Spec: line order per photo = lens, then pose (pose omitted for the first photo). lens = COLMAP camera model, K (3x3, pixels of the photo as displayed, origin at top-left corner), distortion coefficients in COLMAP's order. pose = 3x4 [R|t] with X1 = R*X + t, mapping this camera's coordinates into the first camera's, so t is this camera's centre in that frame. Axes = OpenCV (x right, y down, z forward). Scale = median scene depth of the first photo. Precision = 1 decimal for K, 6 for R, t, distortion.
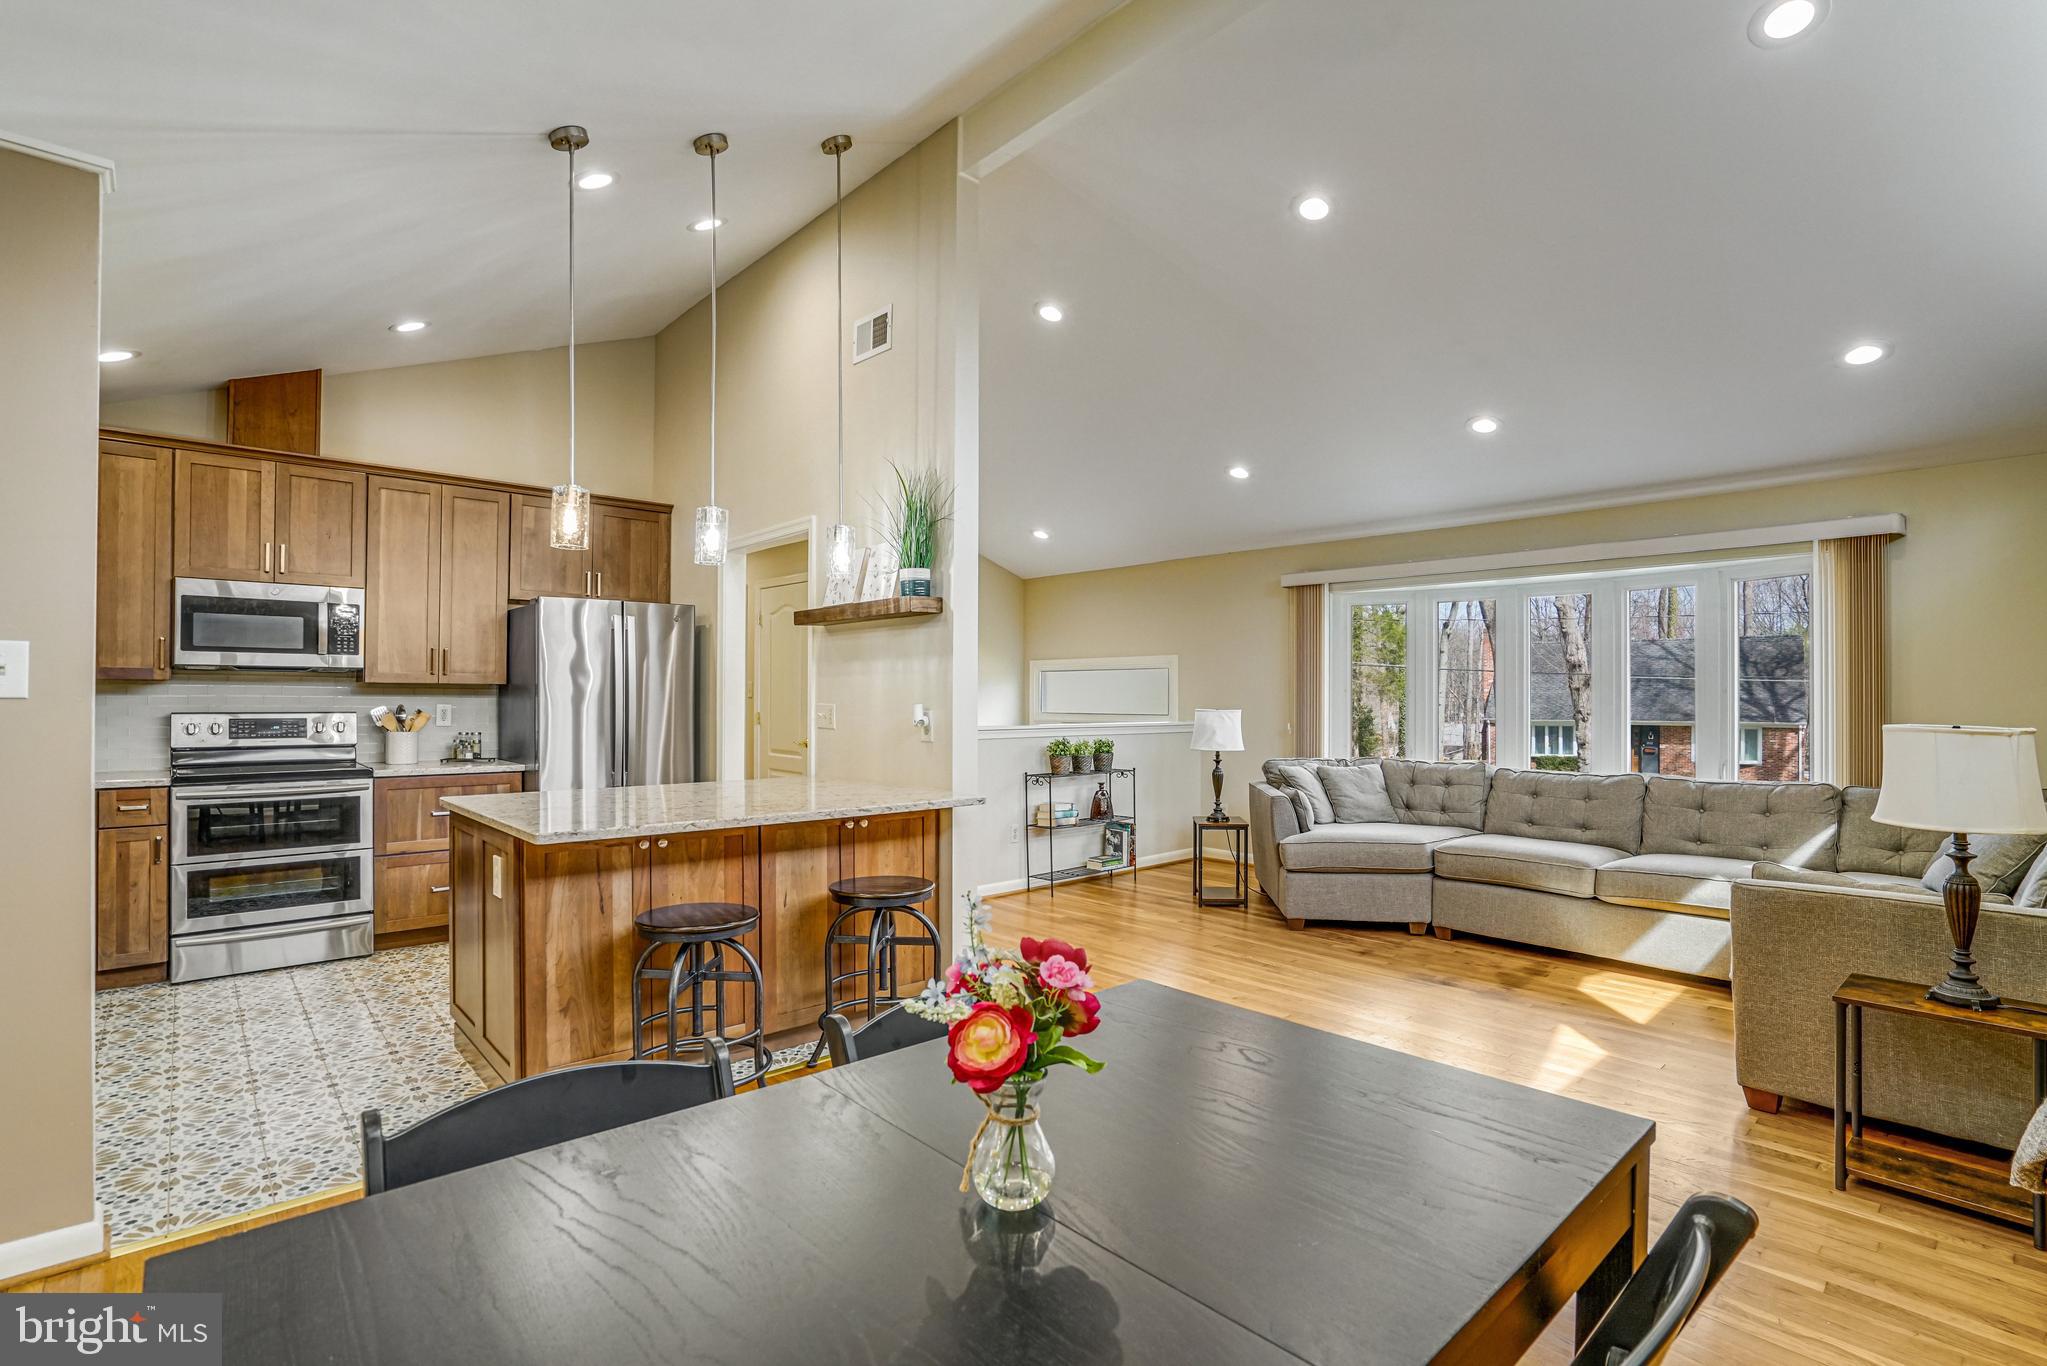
lens RADIAL K [[948.5, 0, 1004.4], [0, 948.5, 687.2], [0, 0, 1]] dist [-0.036624, 0.015464]
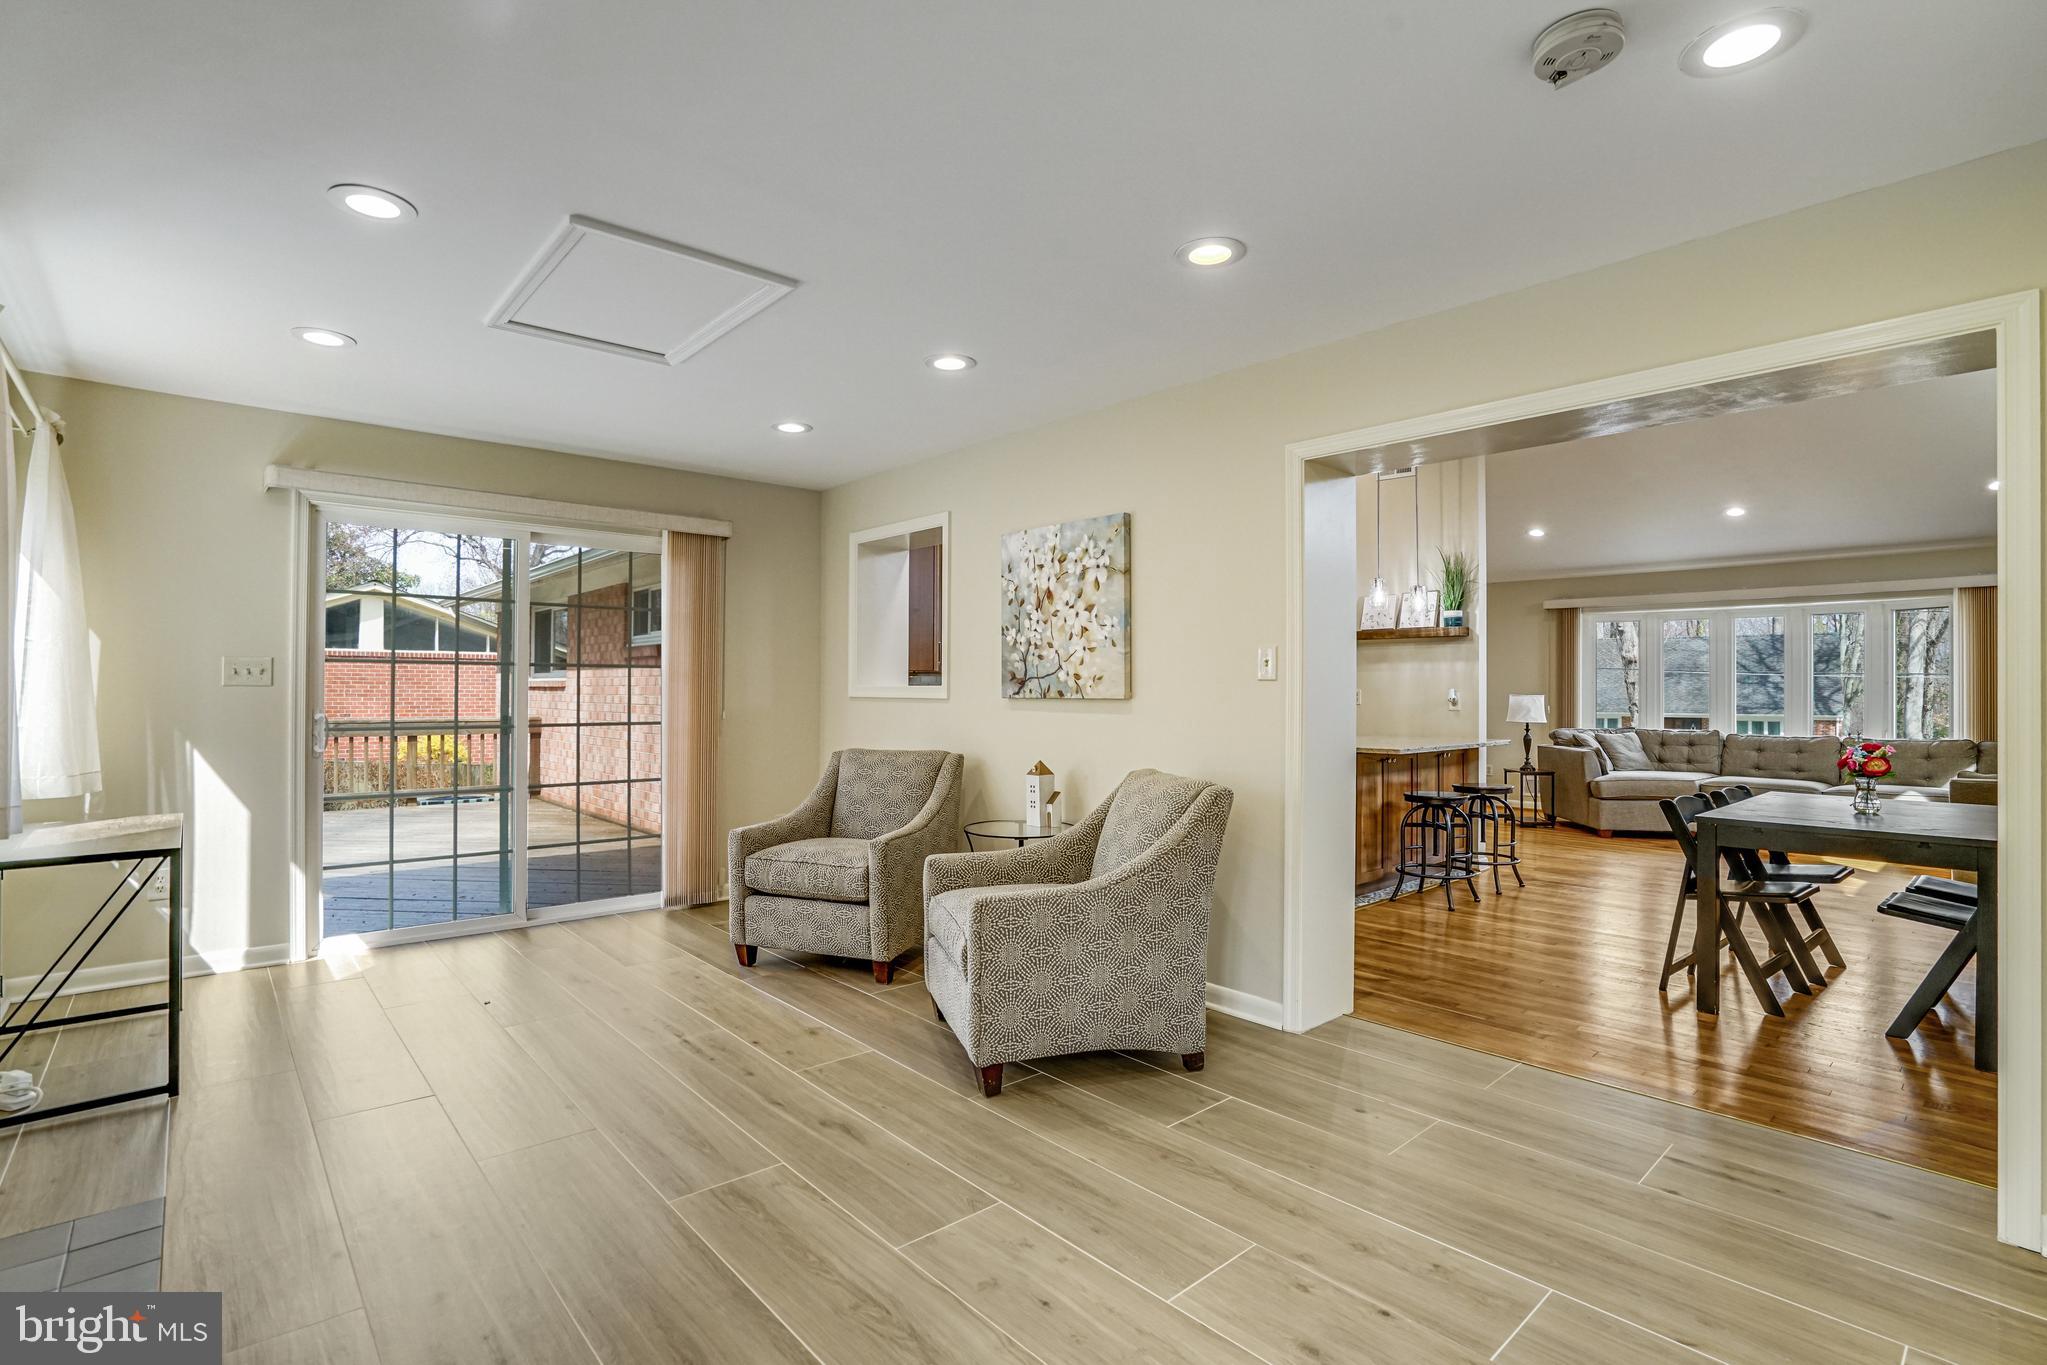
lens RADIAL K [[948.5, 0, 1004.4], [0, 948.5, 686.7], [0, 0, 1]] dist [-0.036624, 0.015464]
pose [[0.999938, 0.004455, -0.010219, -0.755059], [-0.004372, 0.999957, 0.008141, 0.003777], [0.010255, -0.008096, 0.999915, -0.617050]]
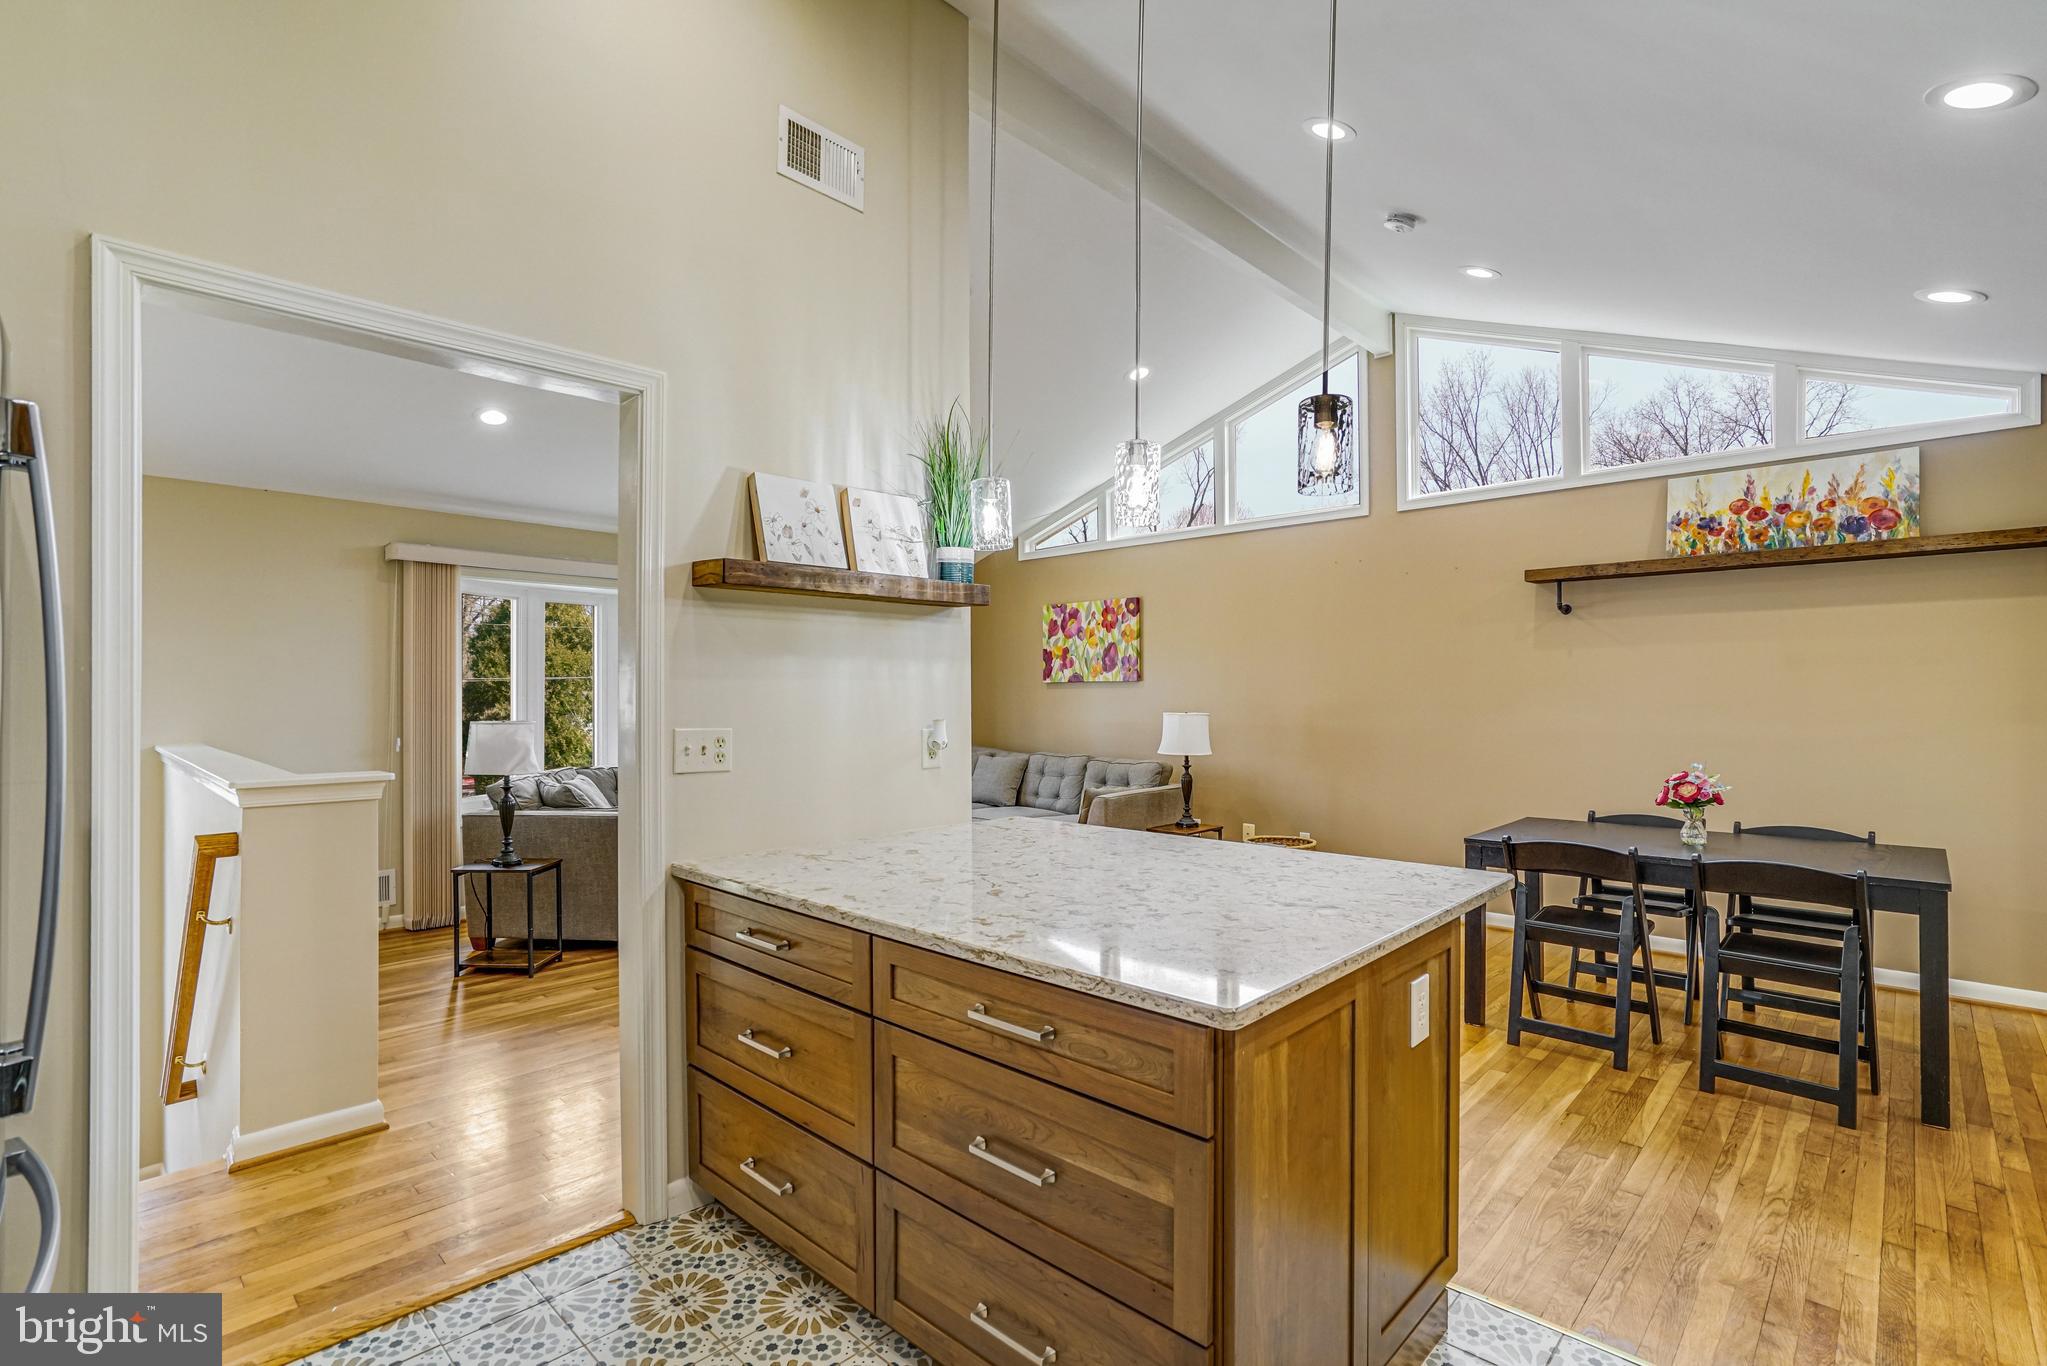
lens RADIAL K [[976.8, 0, 1014.0], [0, 976.8, 688.0], [0, 0, 1]] dist [-0.015762, -0.000058]
pose [[-0.078628, 0.003202, 0.996899, -0.763969], [-0.009226, 0.999950, -0.003940, -0.004583], [-0.996861, -0.009507, -0.078594, 0.850151]]
